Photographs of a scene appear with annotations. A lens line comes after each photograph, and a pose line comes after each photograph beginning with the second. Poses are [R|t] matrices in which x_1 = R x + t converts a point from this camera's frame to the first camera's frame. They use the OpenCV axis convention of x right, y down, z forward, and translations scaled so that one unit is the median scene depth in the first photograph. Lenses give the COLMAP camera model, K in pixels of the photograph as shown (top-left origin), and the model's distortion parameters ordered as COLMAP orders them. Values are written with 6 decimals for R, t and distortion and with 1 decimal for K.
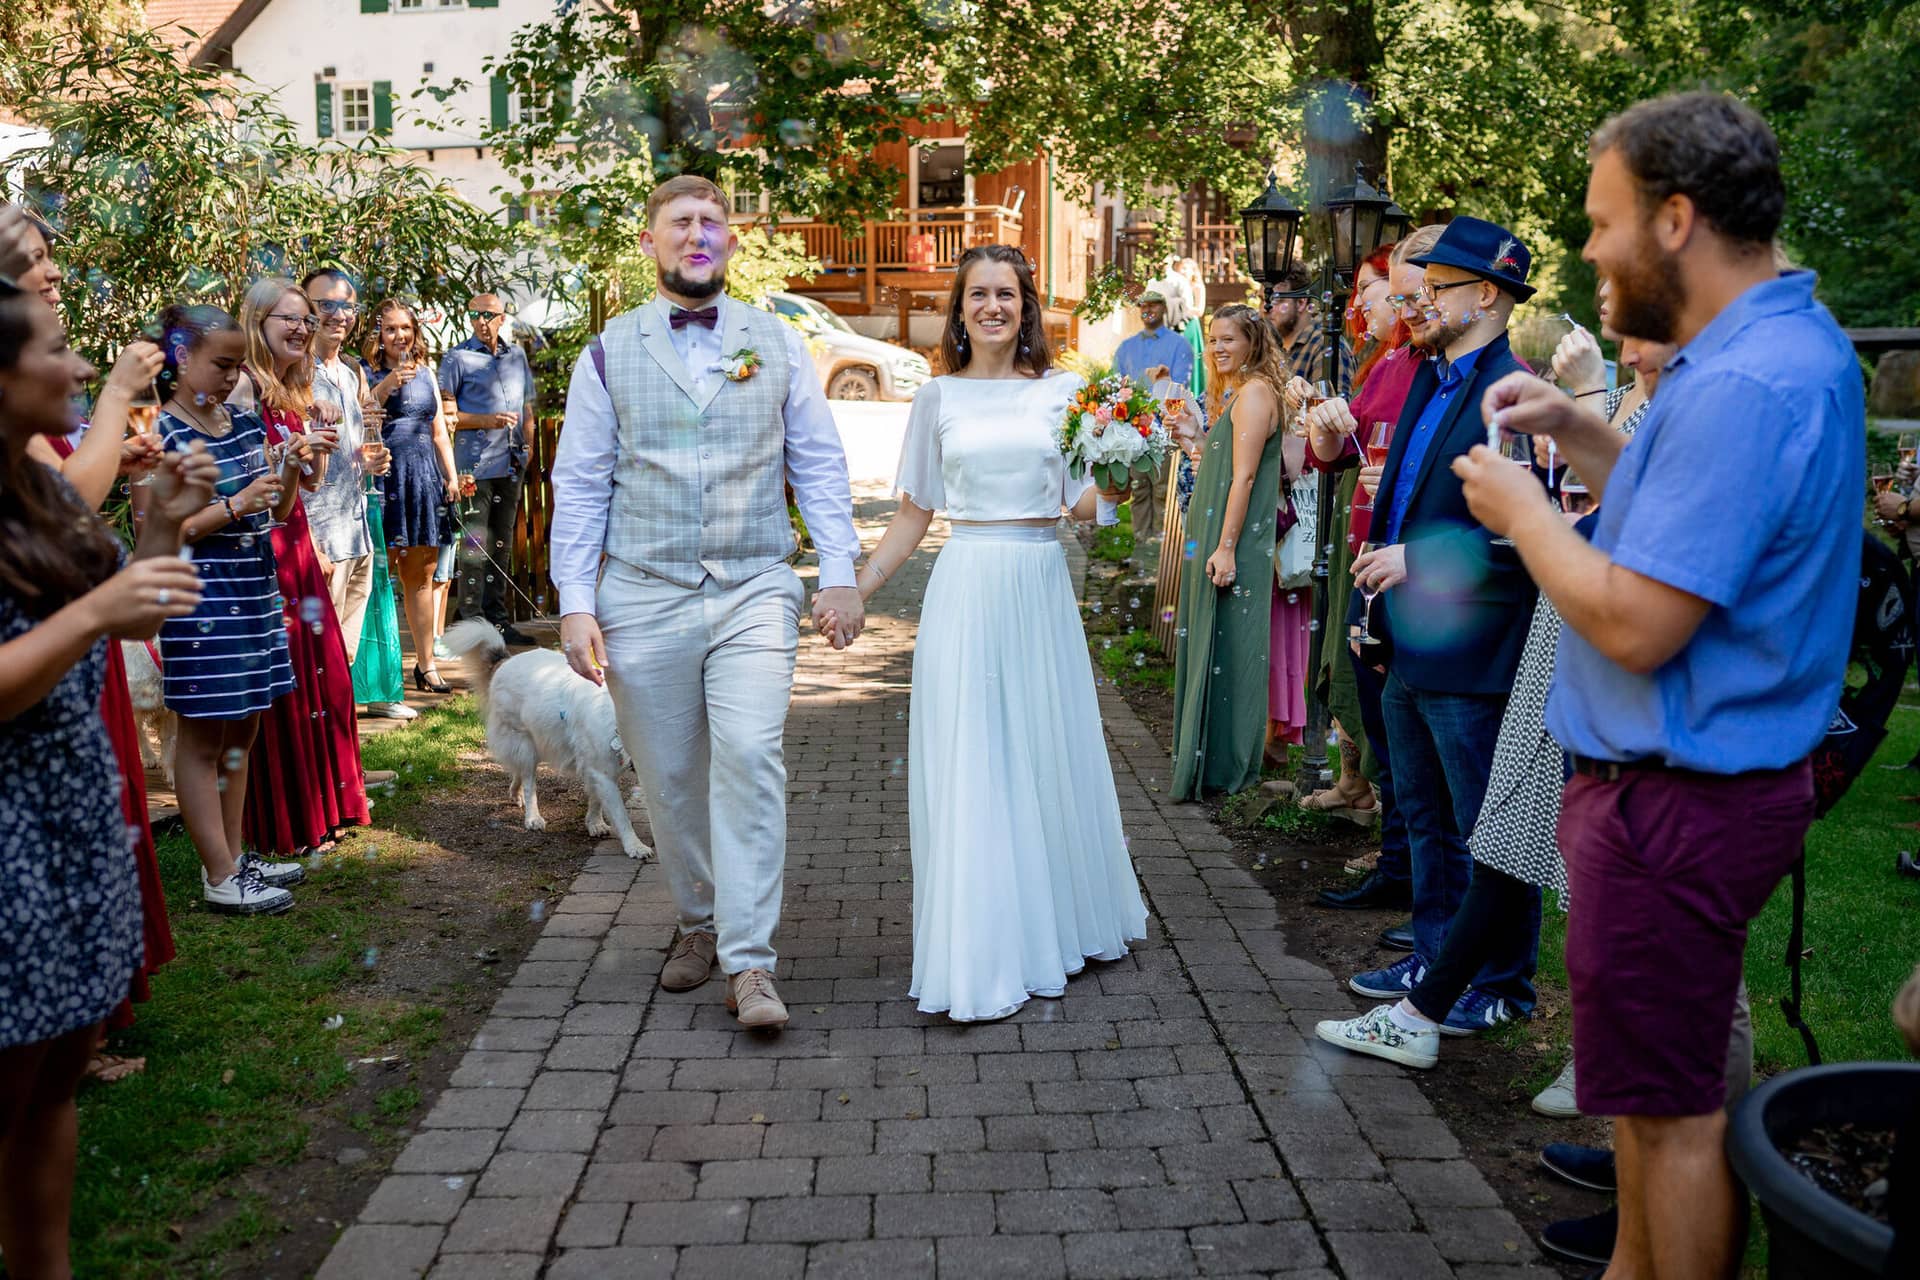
lens RADIAL K [[2161.3, 0, 960.6], [0, 2161.3, 652.2], [0, 0, 1]] dist [-0.065646, 0.116988]
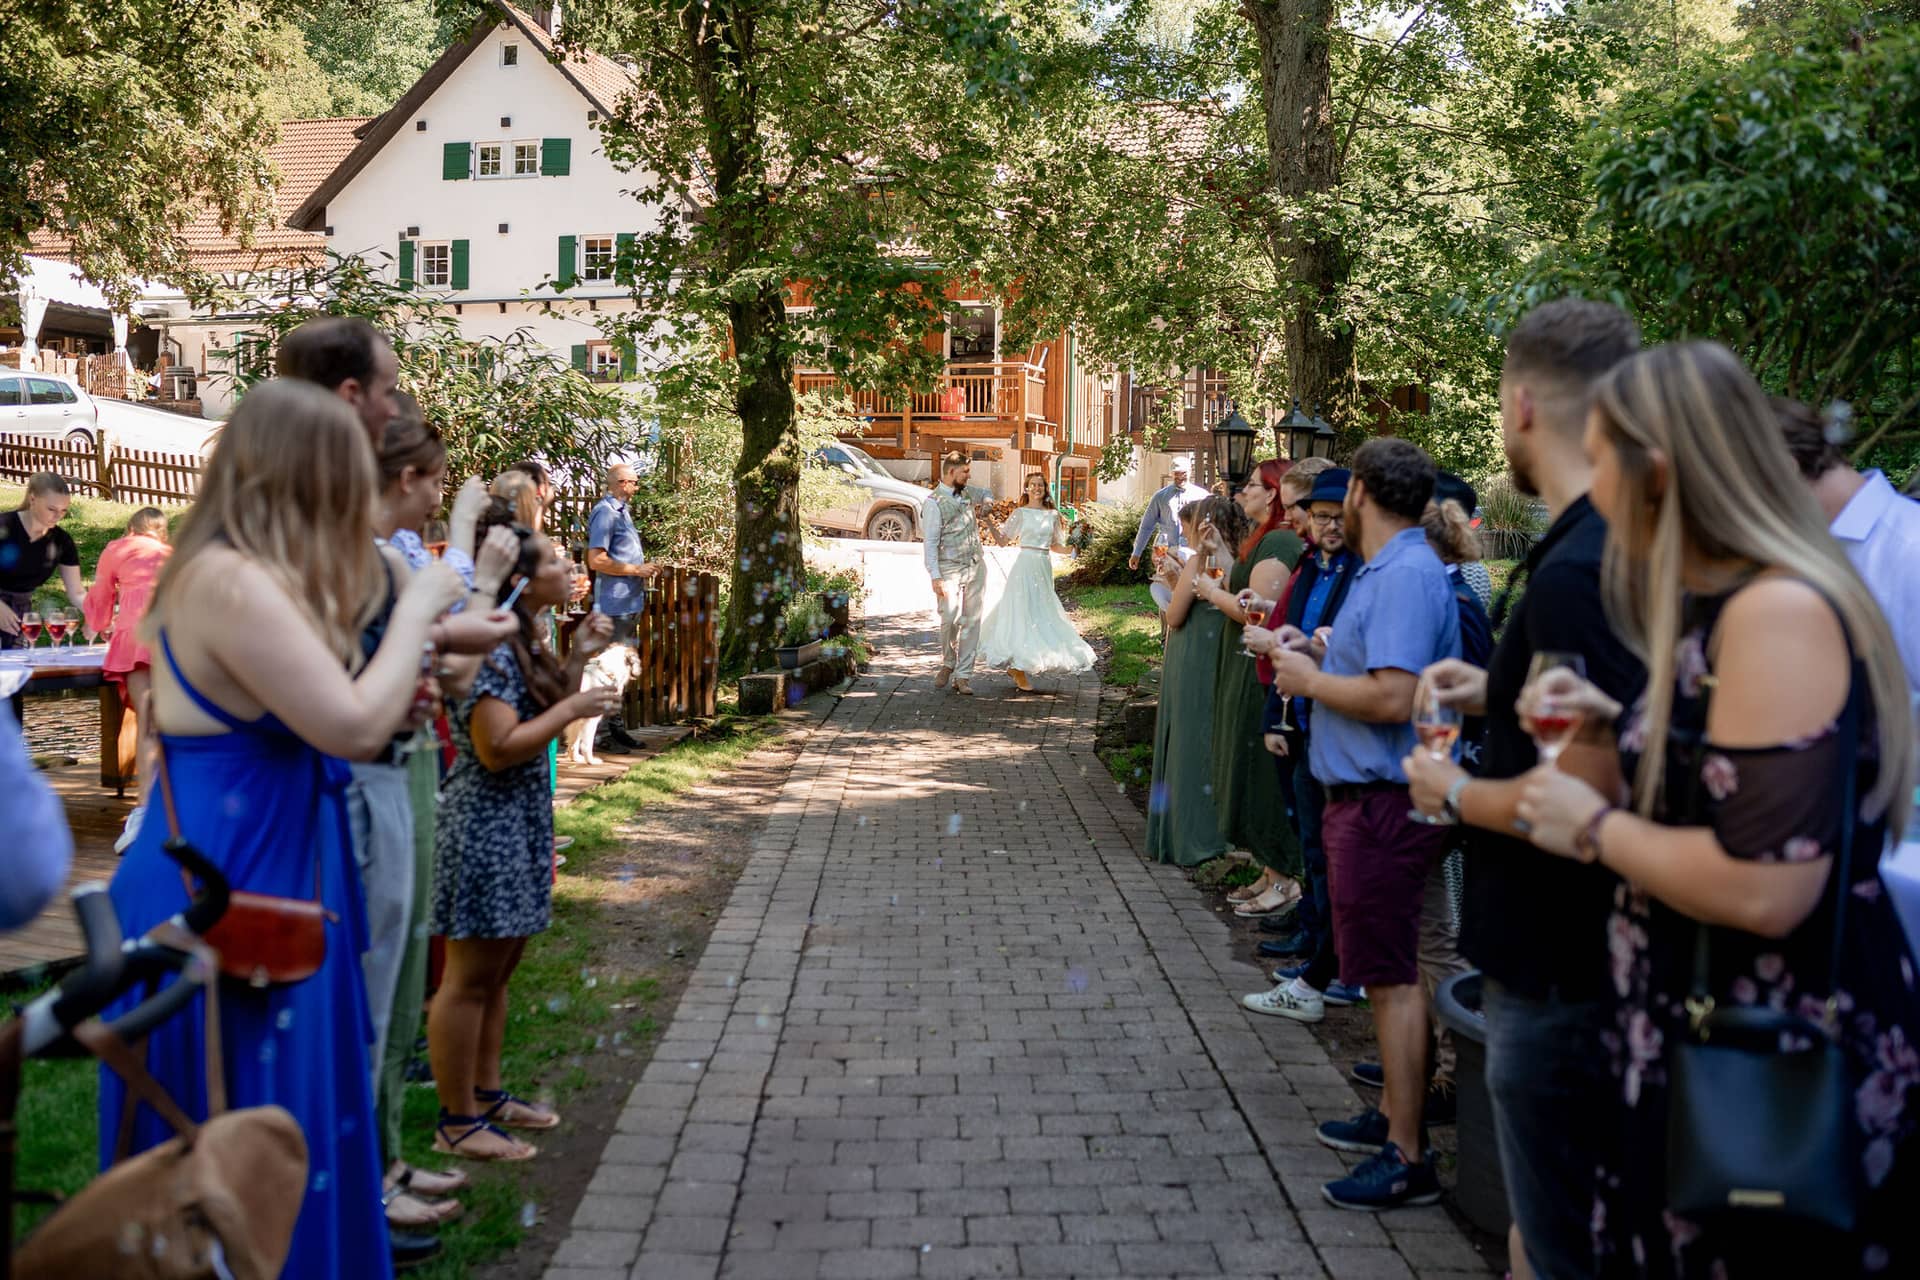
lens RADIAL K [[2161.3, 0, 960.6], [0, 2161.3, 652.2], [0, 0, 1]] dist [-0.065646, 0.116988]
pose [[0.999895, 0.011777, -0.008429, -0.007377], [-0.012248, 0.998226, -0.058272, 0.008316], [0.007728, 0.058369, 0.998265, -0.167026]]
